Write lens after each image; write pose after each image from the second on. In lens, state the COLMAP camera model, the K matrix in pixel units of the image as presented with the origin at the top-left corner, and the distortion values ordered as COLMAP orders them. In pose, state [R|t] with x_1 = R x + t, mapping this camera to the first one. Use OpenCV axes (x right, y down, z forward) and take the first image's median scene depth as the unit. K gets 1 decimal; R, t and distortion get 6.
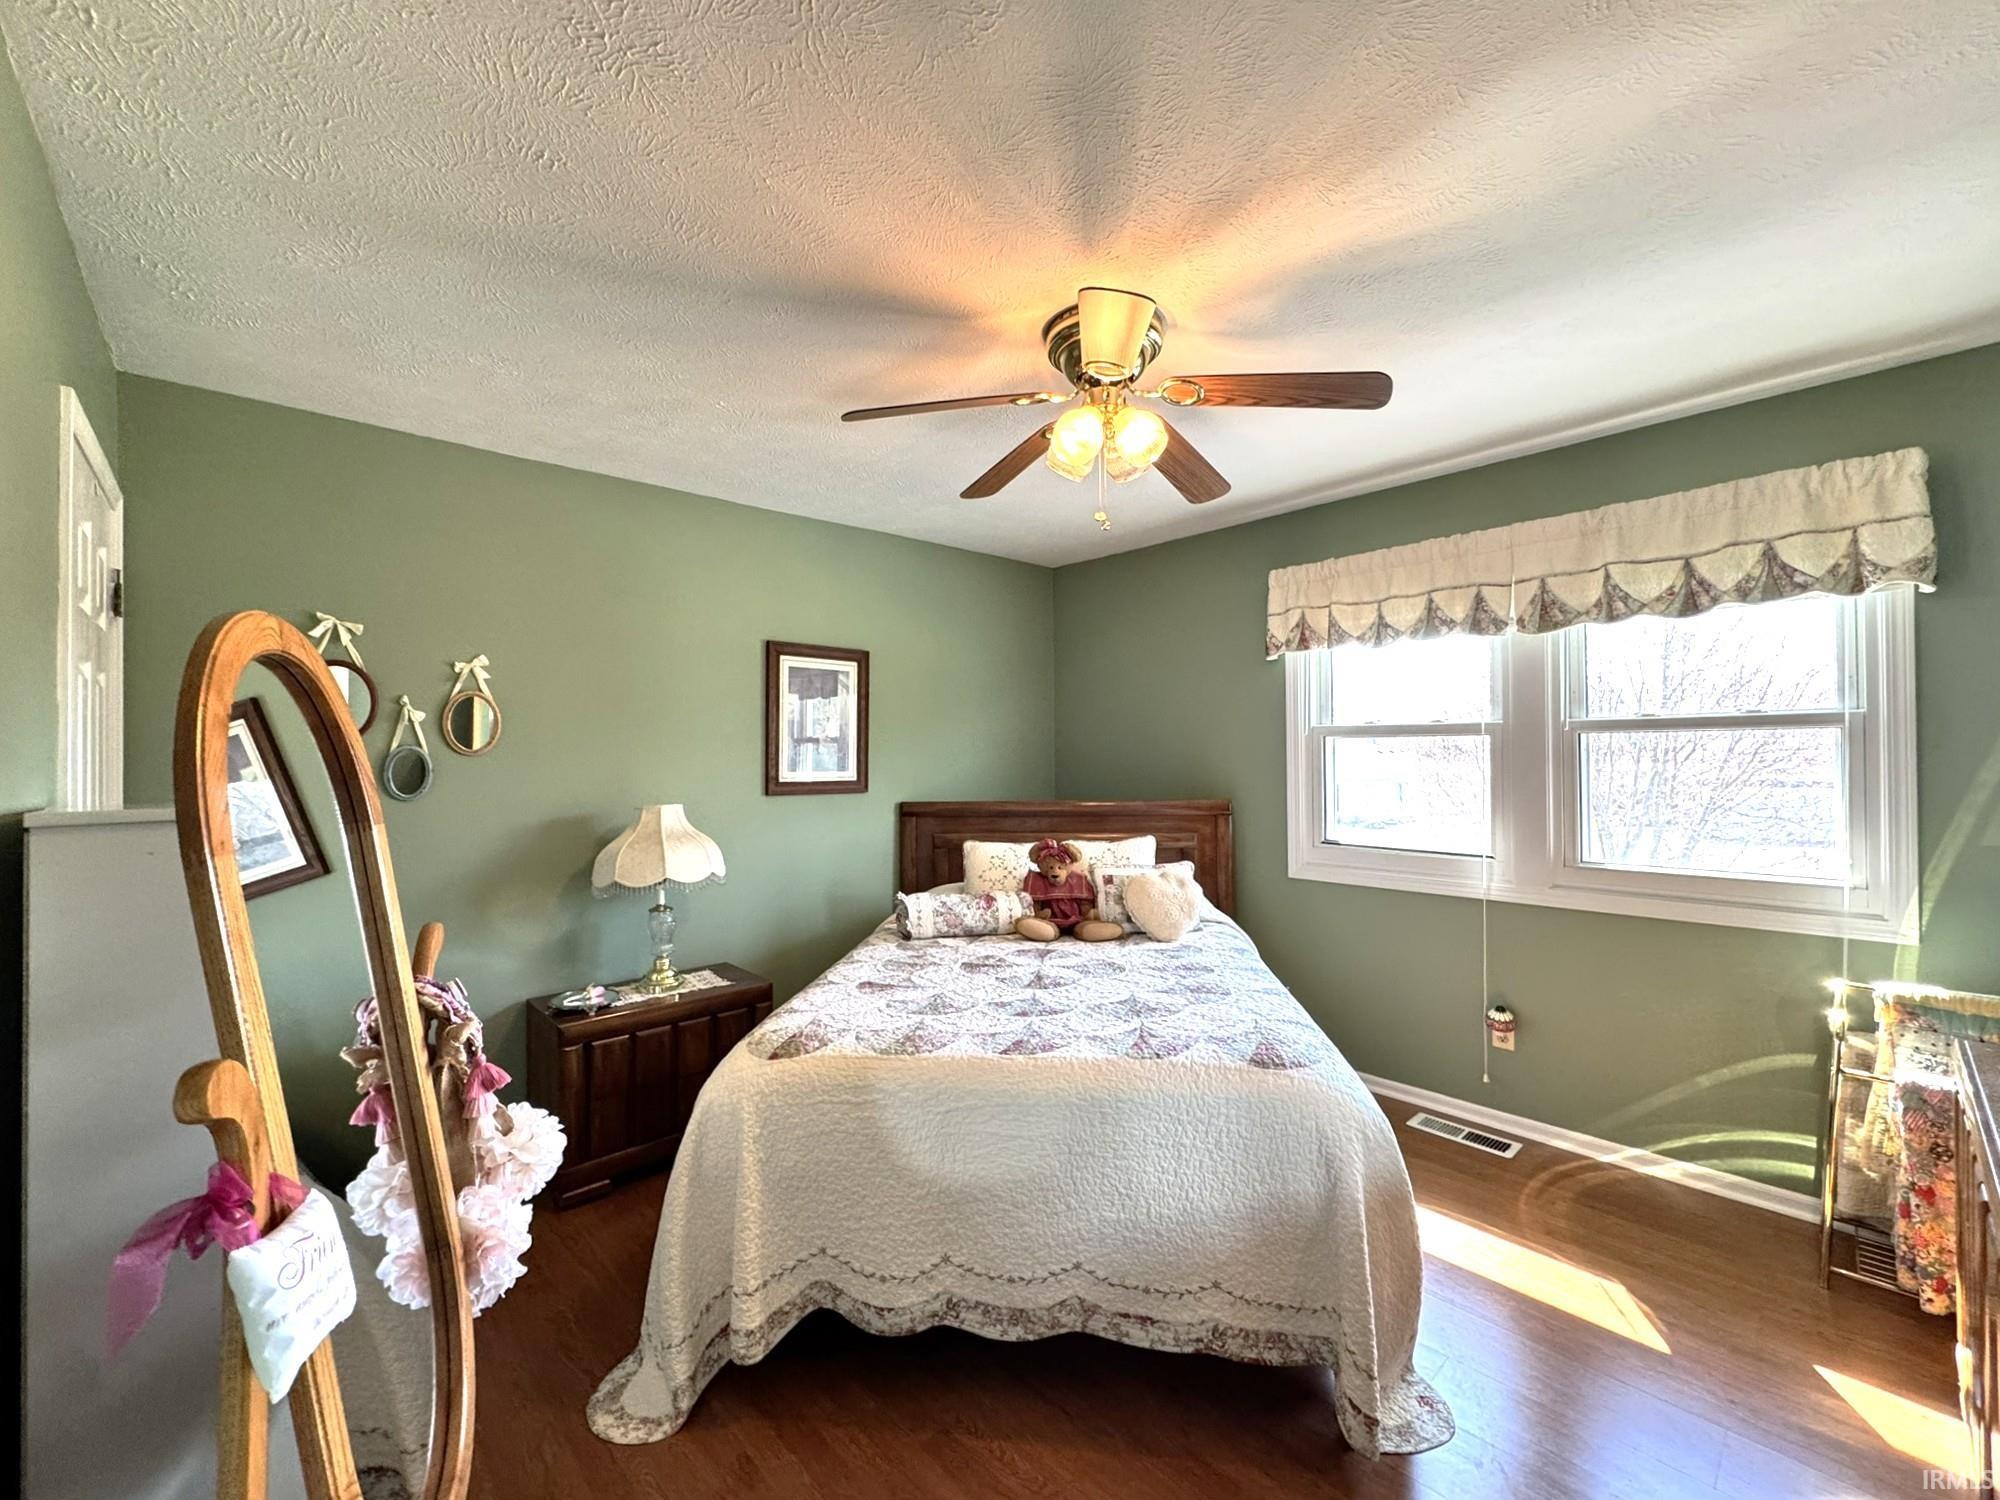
lens RADIAL K [[796.6, 0, 986.6], [0, 796.6, 749.3], [0, 0, 1]] dist [-0.001056, 0.000202]
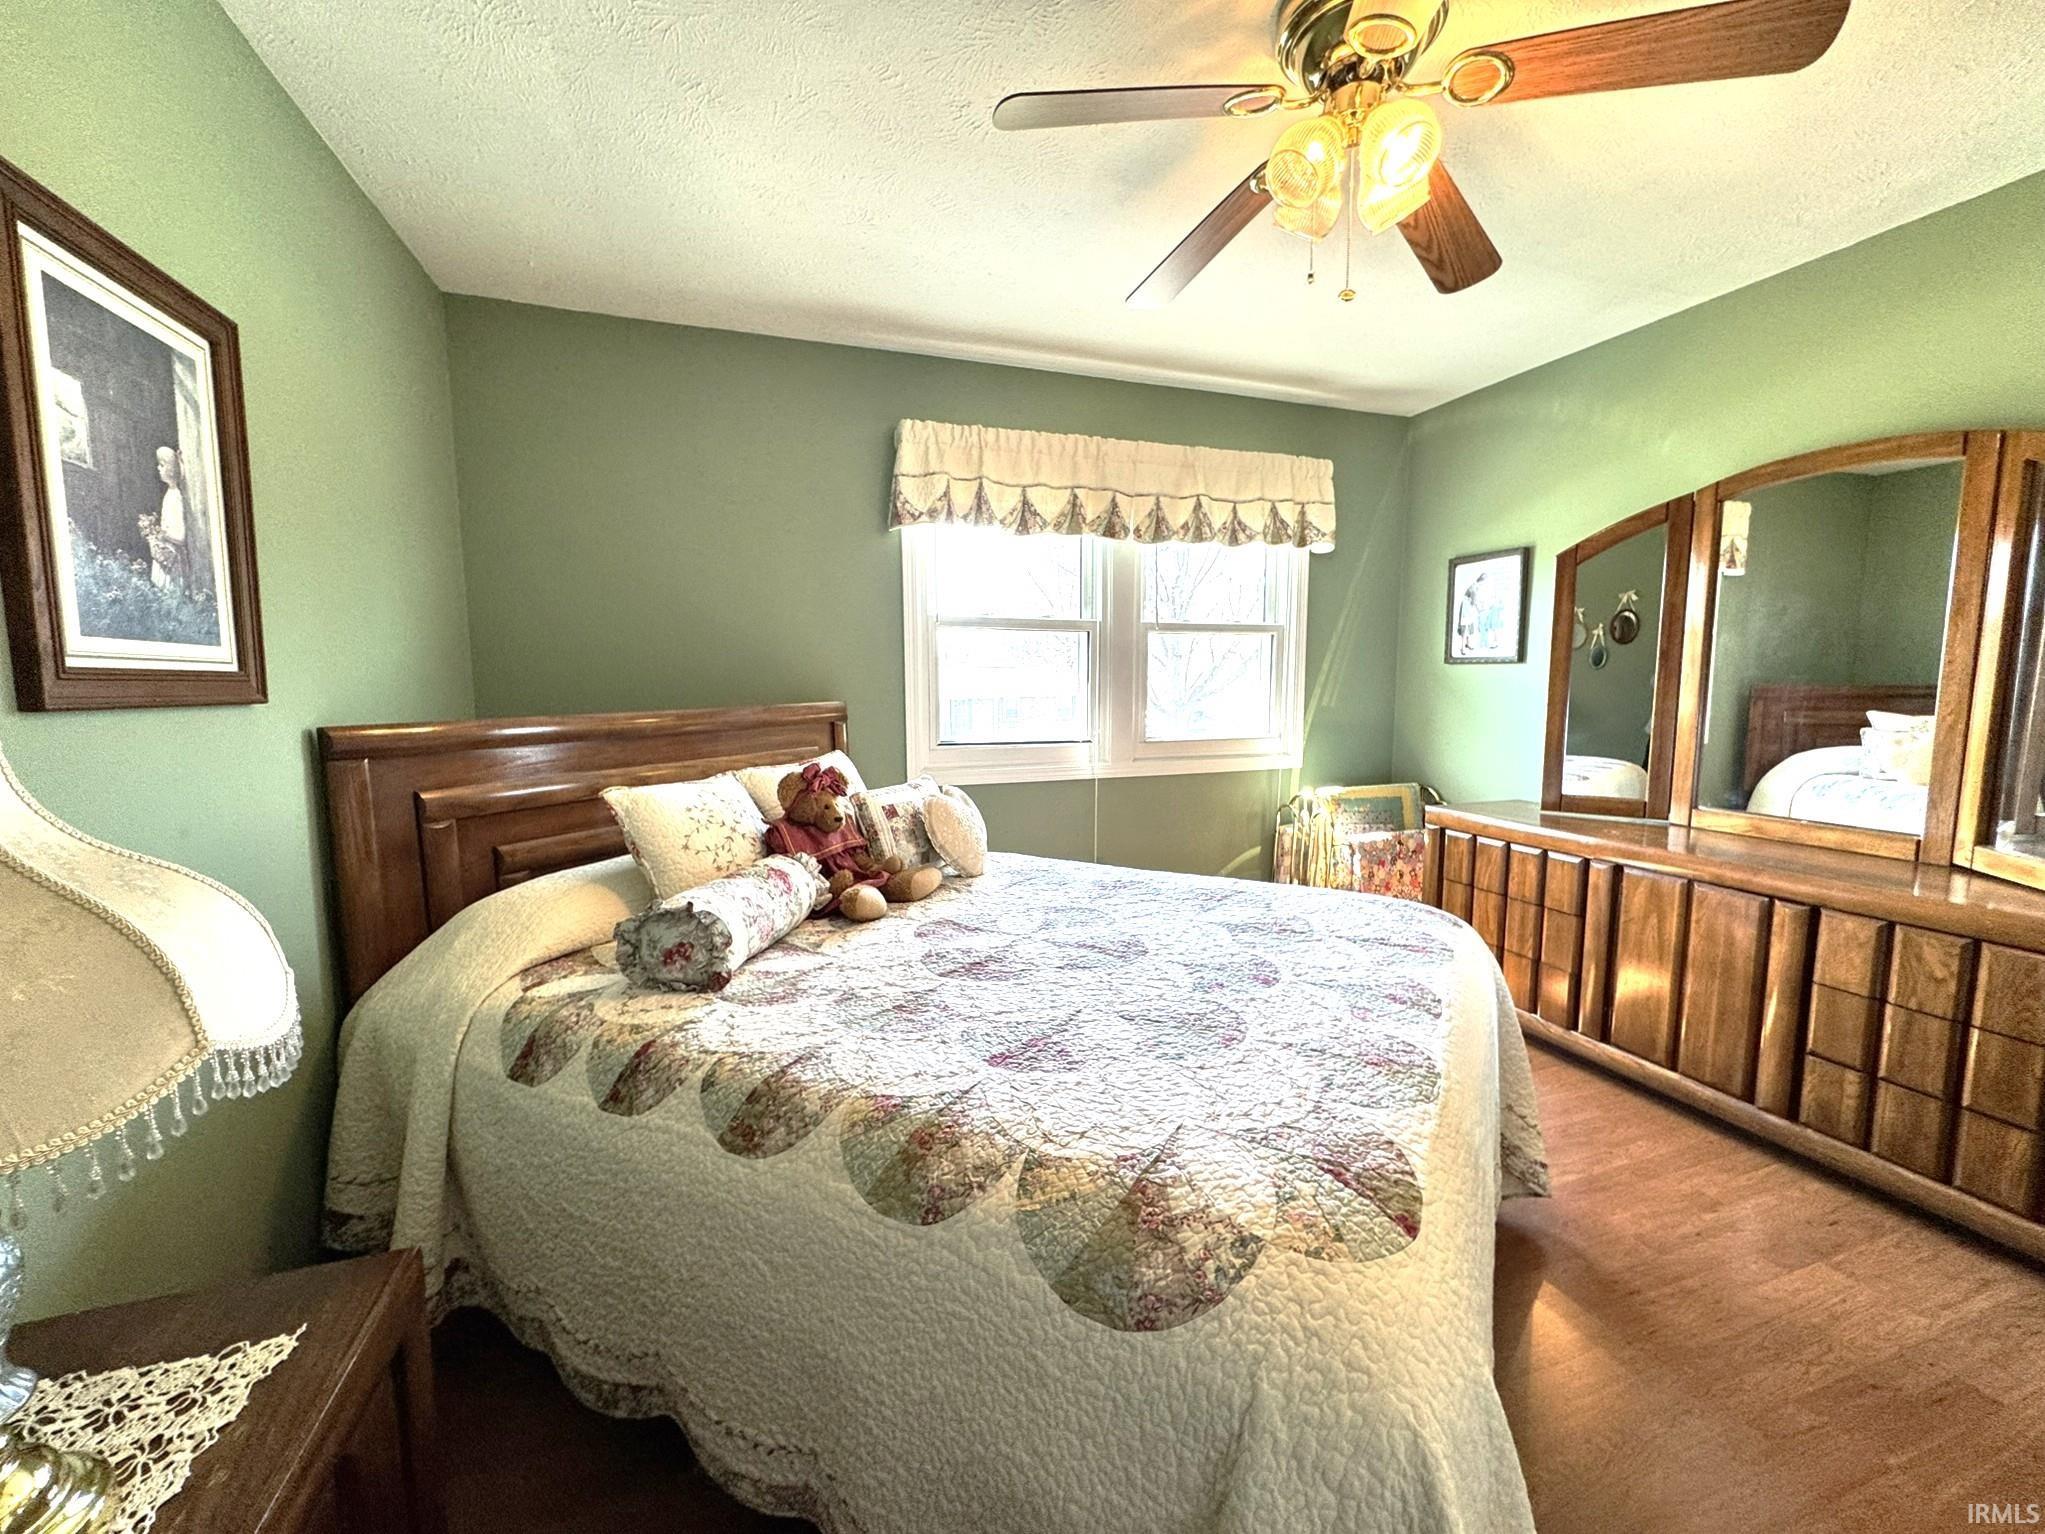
lens RADIAL K [[814.5, 0, 1022.7], [0, 814.5, 760.8], [0, 0, 1]] dist [-0.001056, 0.000202]
pose [[0.396344, -0.087431, 0.913930, -0.540452], [-0.005606, 0.995206, 0.097637, 0.059870], [-0.918085, -0.043821, 0.393953, 0.743755]]
